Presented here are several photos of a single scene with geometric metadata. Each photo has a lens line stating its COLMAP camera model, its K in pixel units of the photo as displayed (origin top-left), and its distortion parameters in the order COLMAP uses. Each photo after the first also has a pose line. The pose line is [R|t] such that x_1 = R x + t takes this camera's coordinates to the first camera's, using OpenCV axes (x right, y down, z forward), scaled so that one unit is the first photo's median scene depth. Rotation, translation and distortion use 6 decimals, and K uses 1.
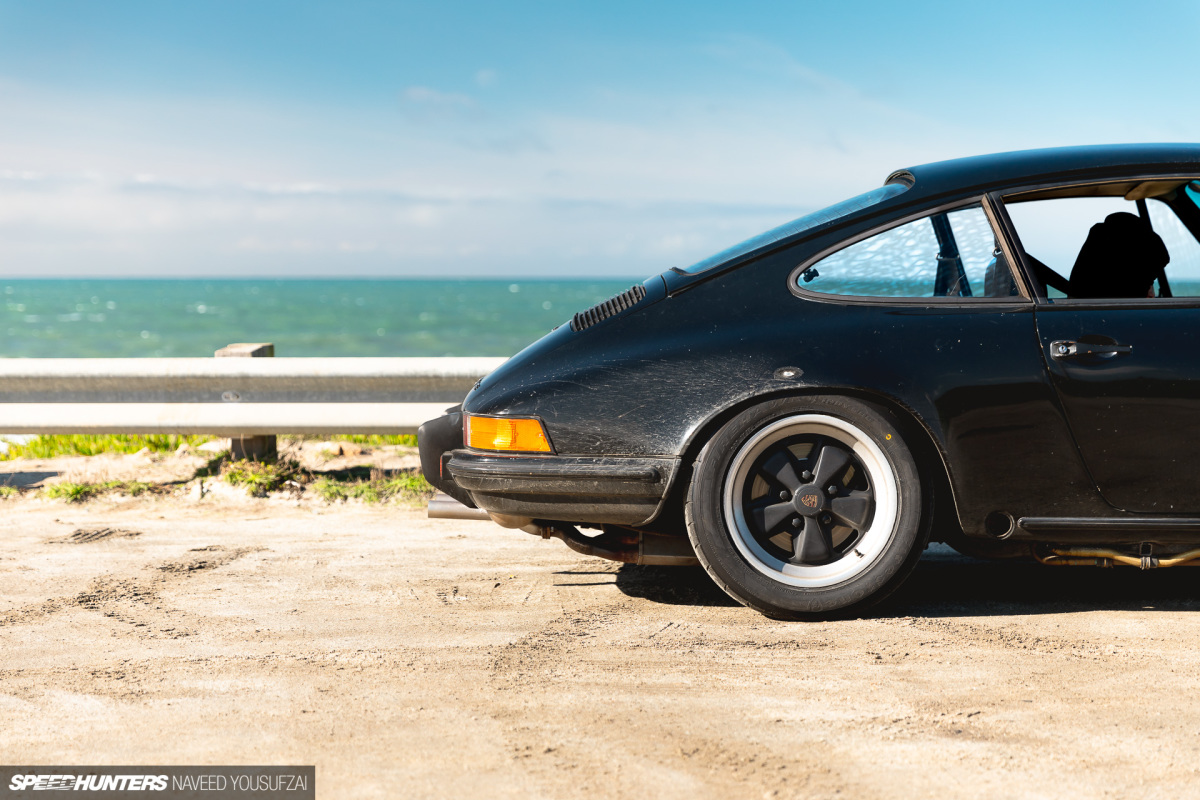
lens RADIAL K [[2304.5, 0, 600.0], [0, 2304.5, 400.0], [0, 0, 1]] dist [0.004028, 0.178616]
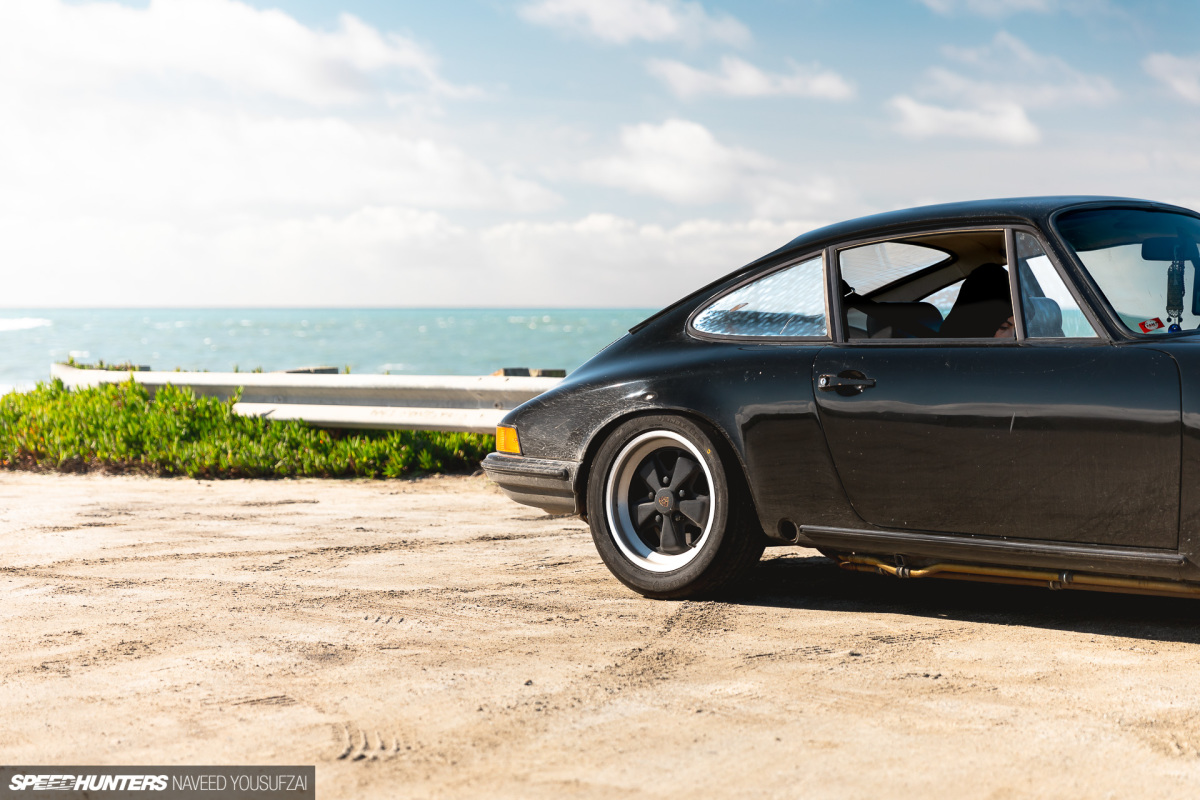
lens RADIAL K [[2304.5, 0, 600.0], [0, 2304.5, 400.0], [0, 0, 1]] dist [0.004028, 0.178616]
pose [[0.772864, 0.025748, -0.634049, 0.836864], [-0.032447, 0.999473, 0.001036, -0.010147], [0.633741, 0.019772, 0.773293, 0.031547]]
